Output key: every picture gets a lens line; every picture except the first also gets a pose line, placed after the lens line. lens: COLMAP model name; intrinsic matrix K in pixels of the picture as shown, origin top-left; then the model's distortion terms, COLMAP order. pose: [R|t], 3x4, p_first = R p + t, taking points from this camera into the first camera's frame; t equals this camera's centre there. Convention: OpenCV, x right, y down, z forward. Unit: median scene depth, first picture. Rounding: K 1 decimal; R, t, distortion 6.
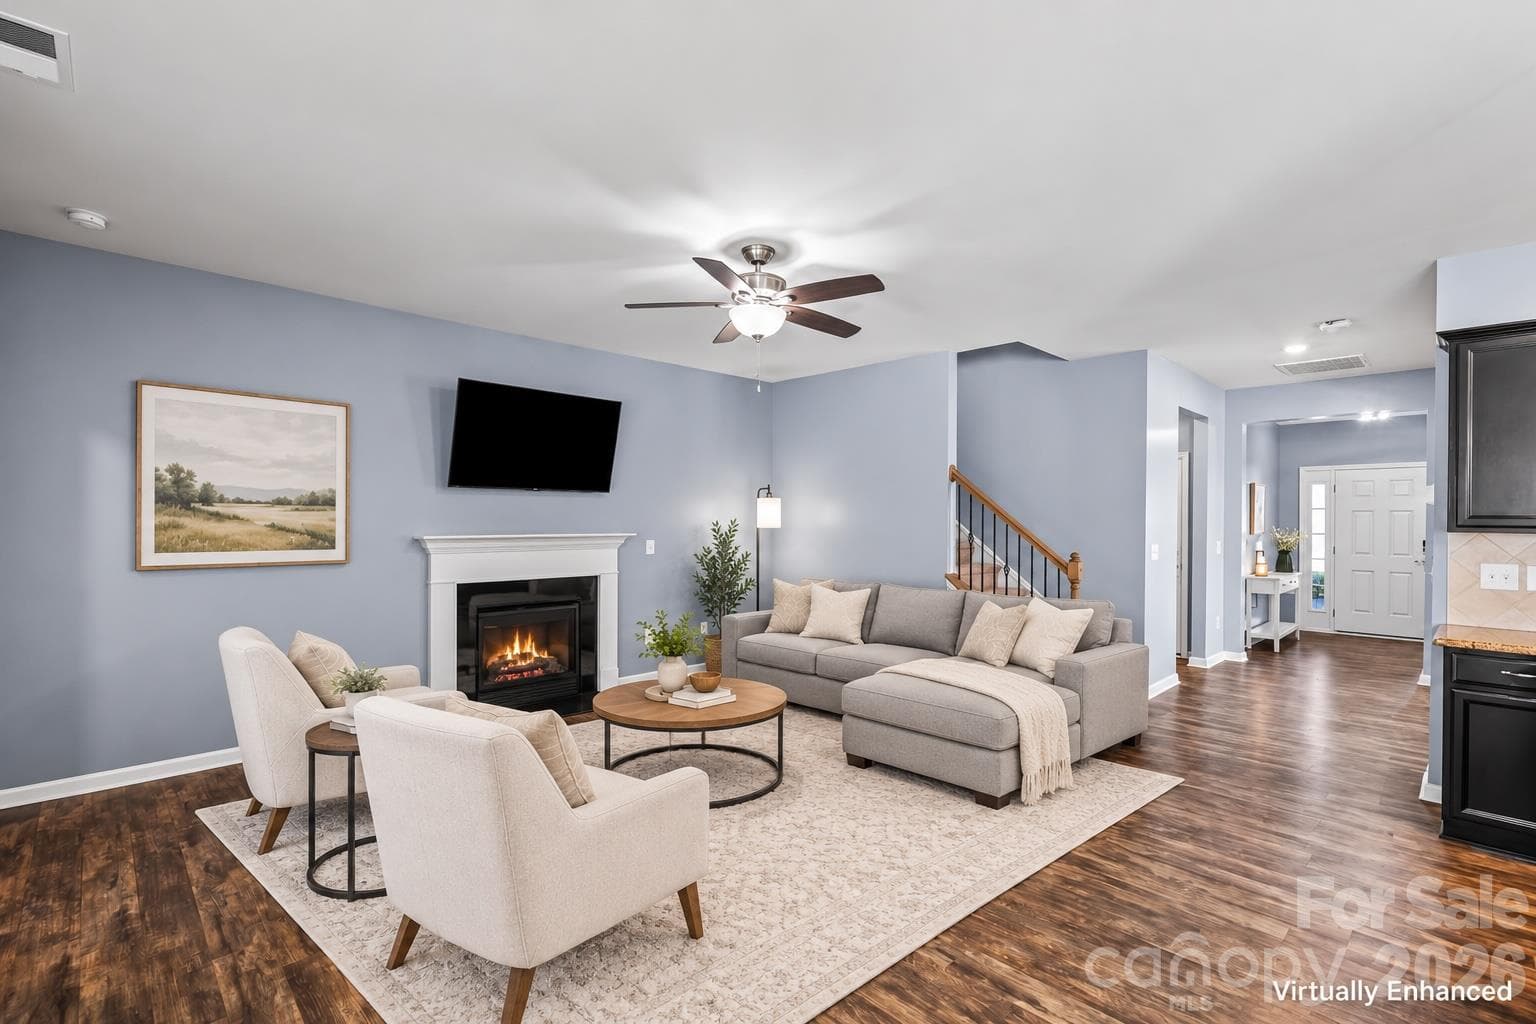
lens RADIAL K [[696.9, 0, 768.0], [0, 696.9, 512.0], [0, 0, 1]] dist [-0.019088, 0.000054]
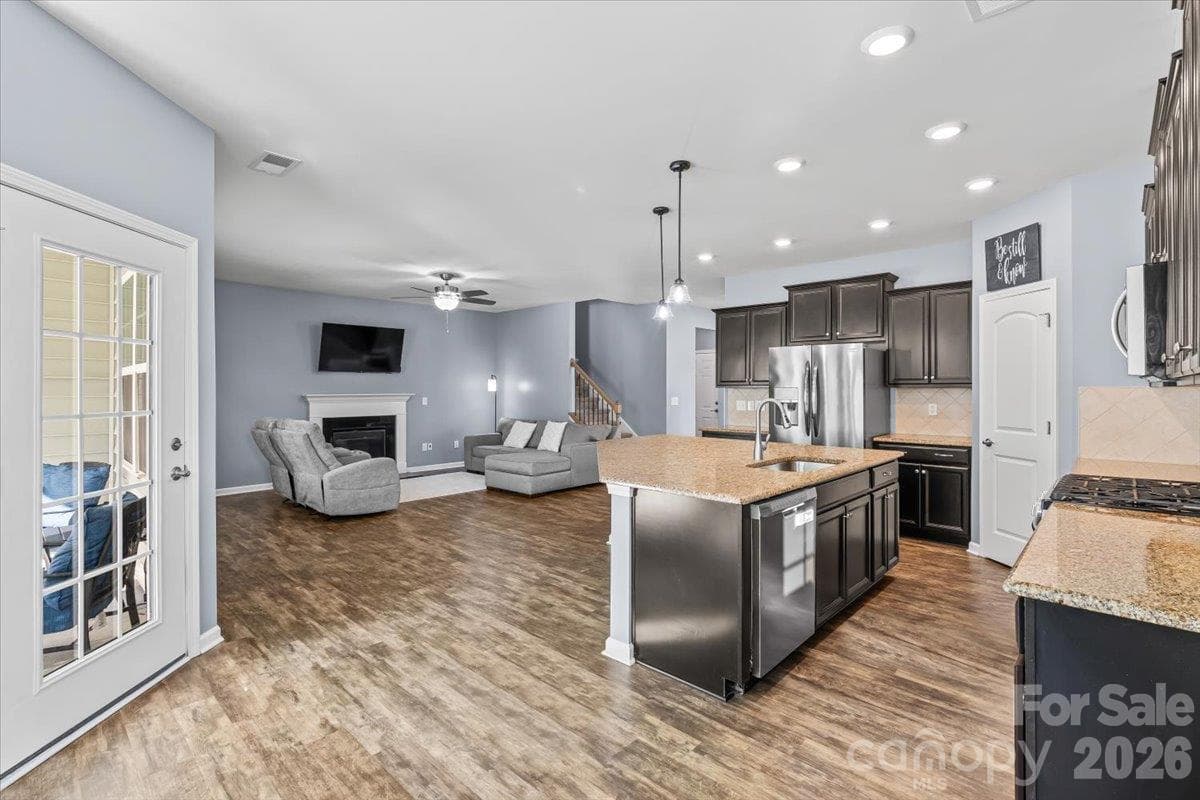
lens RADIAL K [[544.4, 0, 600.0], [0, 544.4, 400.0], [0, 0, 1]] dist [-0.019088, 0.000054]
pose [[0.998554, -0.007233, 0.053277, 0.291187], [0.005846, 0.999641, 0.026151, 0.012798], [-0.053447, -0.025801, 0.998237, -0.656649]]
